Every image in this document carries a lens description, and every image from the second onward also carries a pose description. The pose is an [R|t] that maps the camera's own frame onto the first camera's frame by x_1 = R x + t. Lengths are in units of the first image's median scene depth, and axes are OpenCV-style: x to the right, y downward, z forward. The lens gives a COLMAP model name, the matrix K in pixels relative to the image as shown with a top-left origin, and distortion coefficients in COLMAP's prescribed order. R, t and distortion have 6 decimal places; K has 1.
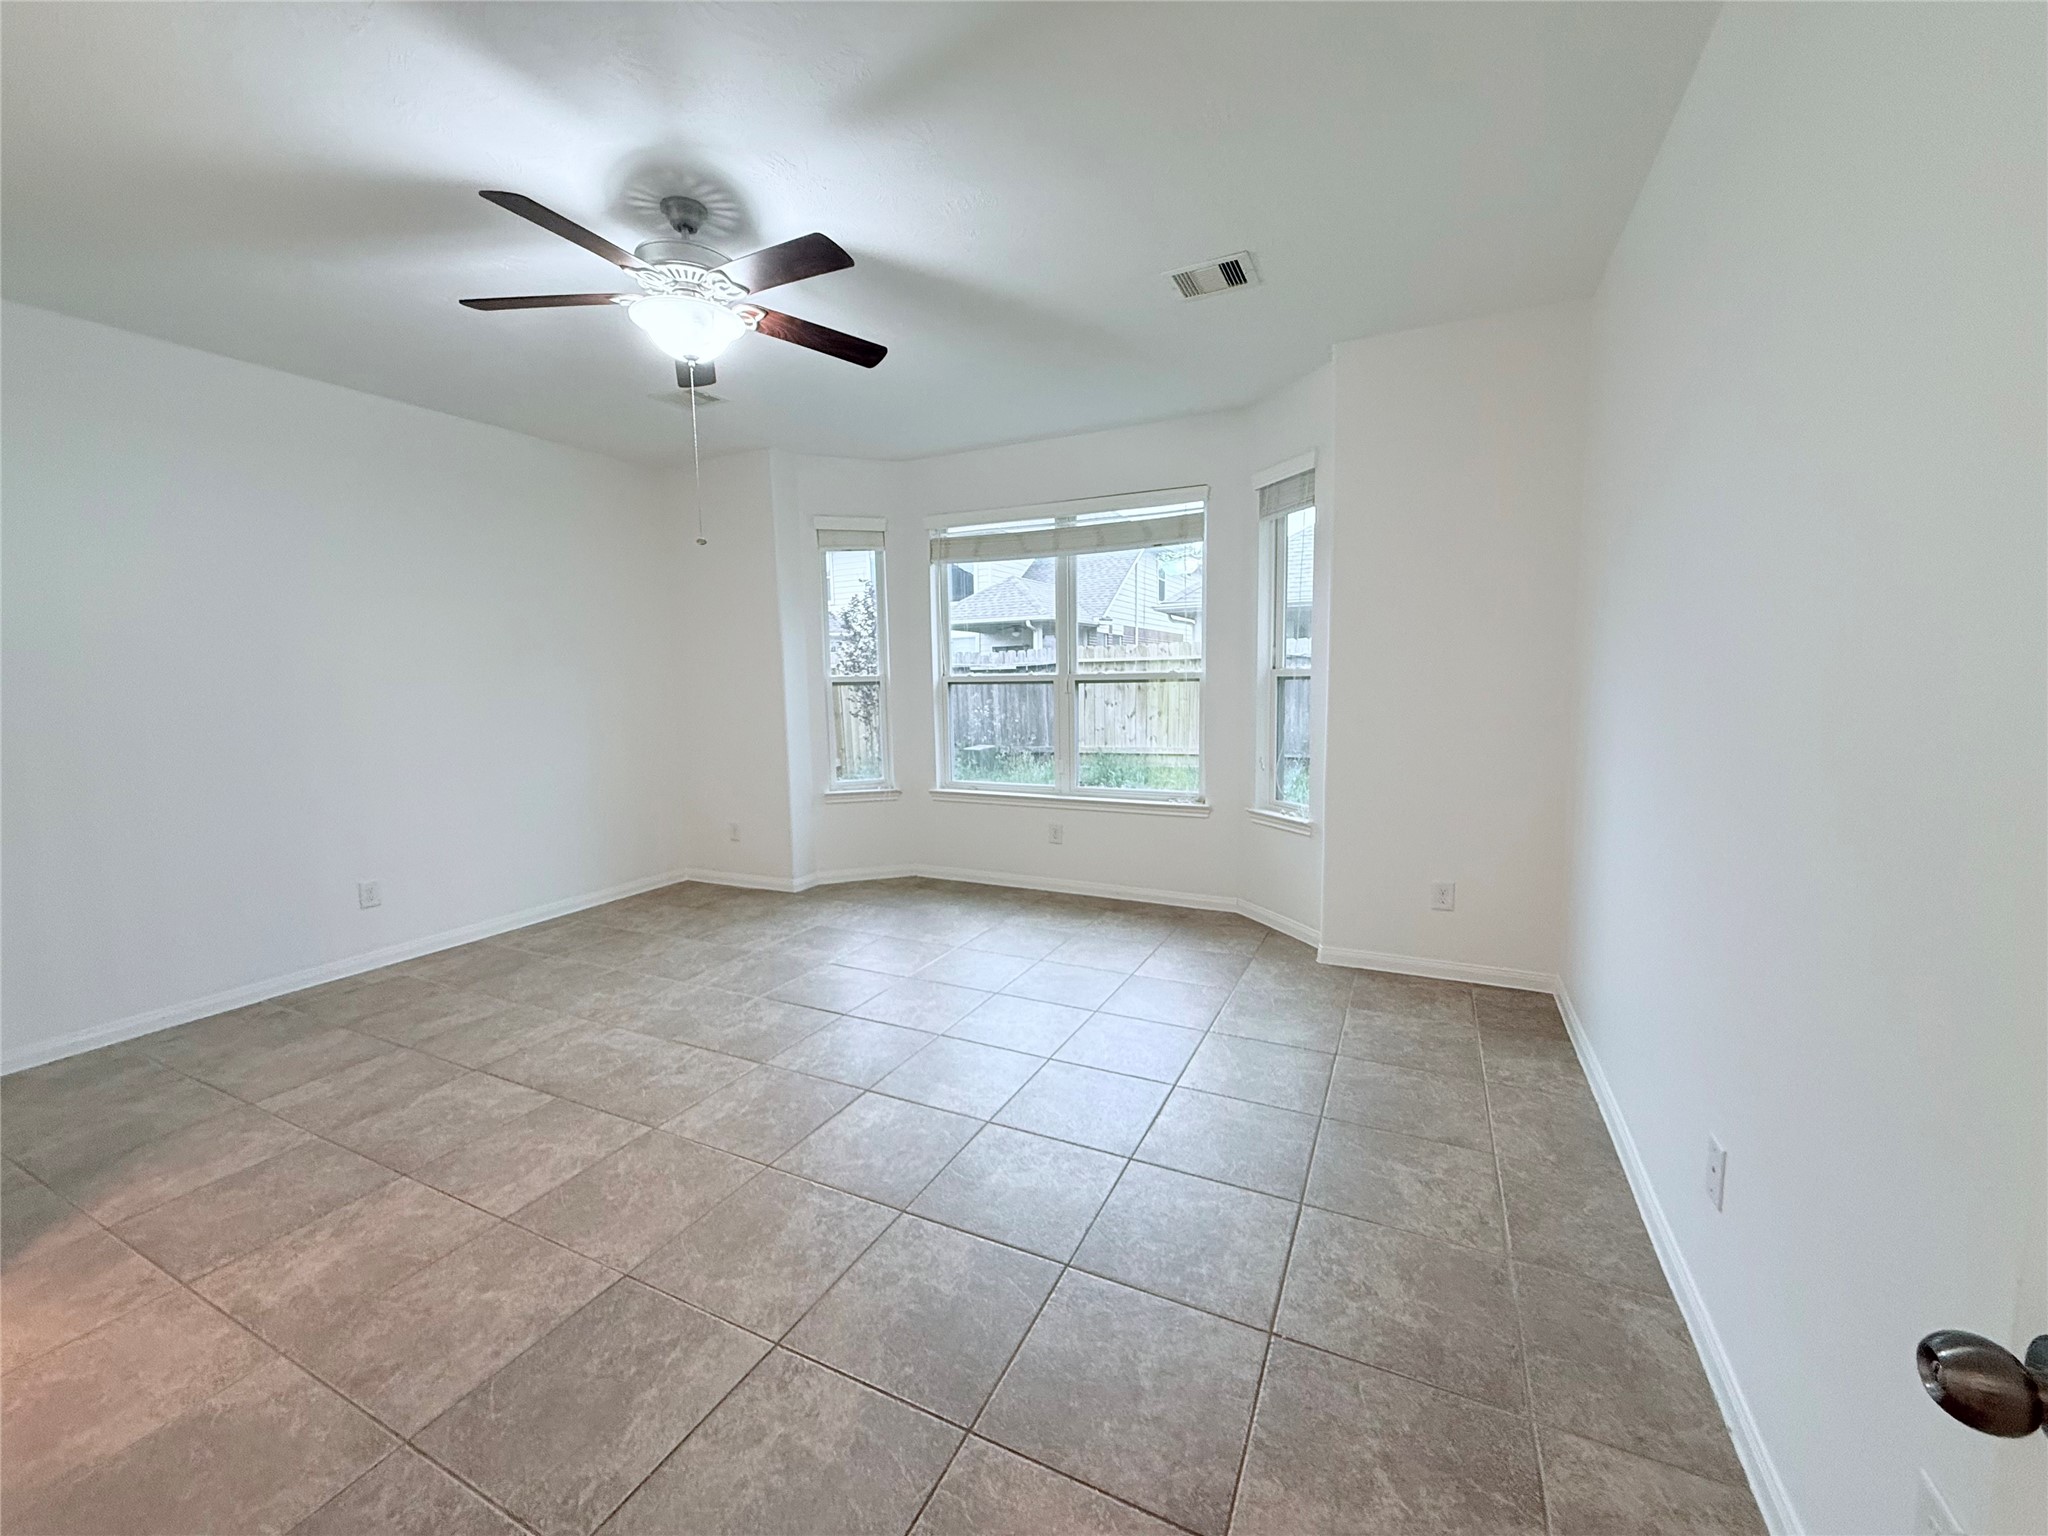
lens RADIAL K [[810.8, 0, 1024.0], [0, 810.8, 768.0], [0, 0, 1]] dist [-0.000183, -0.000002]
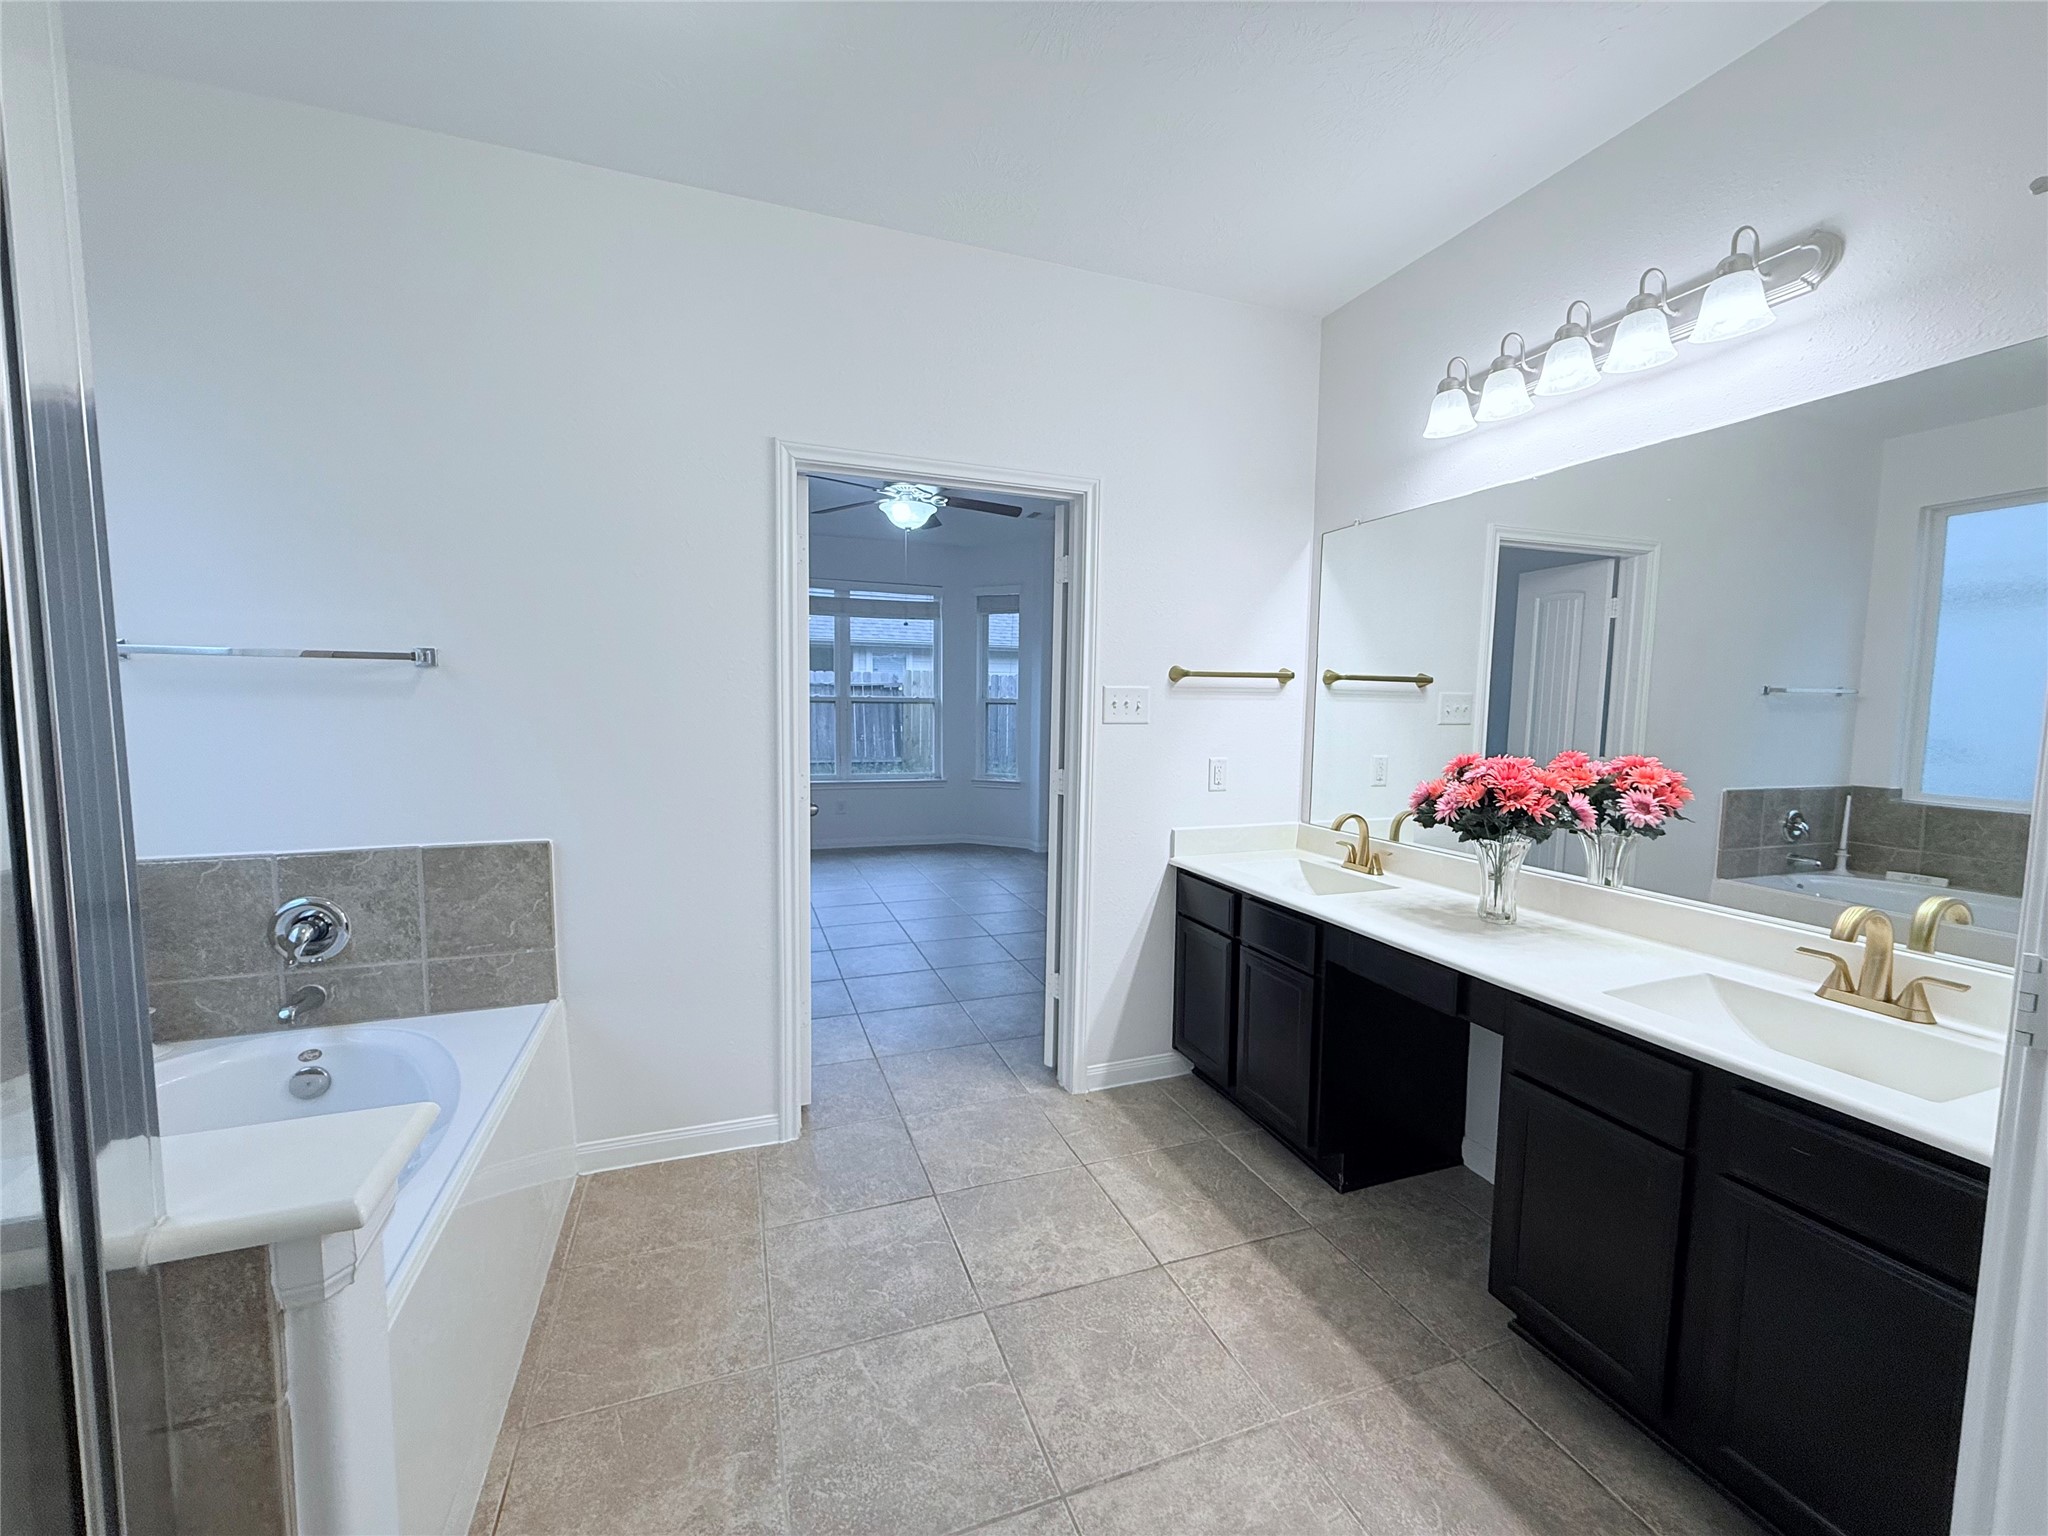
lens RADIAL K [[810.8, 0, 1024.0], [0, 810.8, 768.0], [0, 0, 1]] dist [-0.000183, -0.000002]
pose [[0.699212, -0.029114, 0.714321, -0.798027], [0.056141, 0.998321, -0.014264, 0.052860], [-0.712706, 0.050076, 0.699673, -0.255269]]
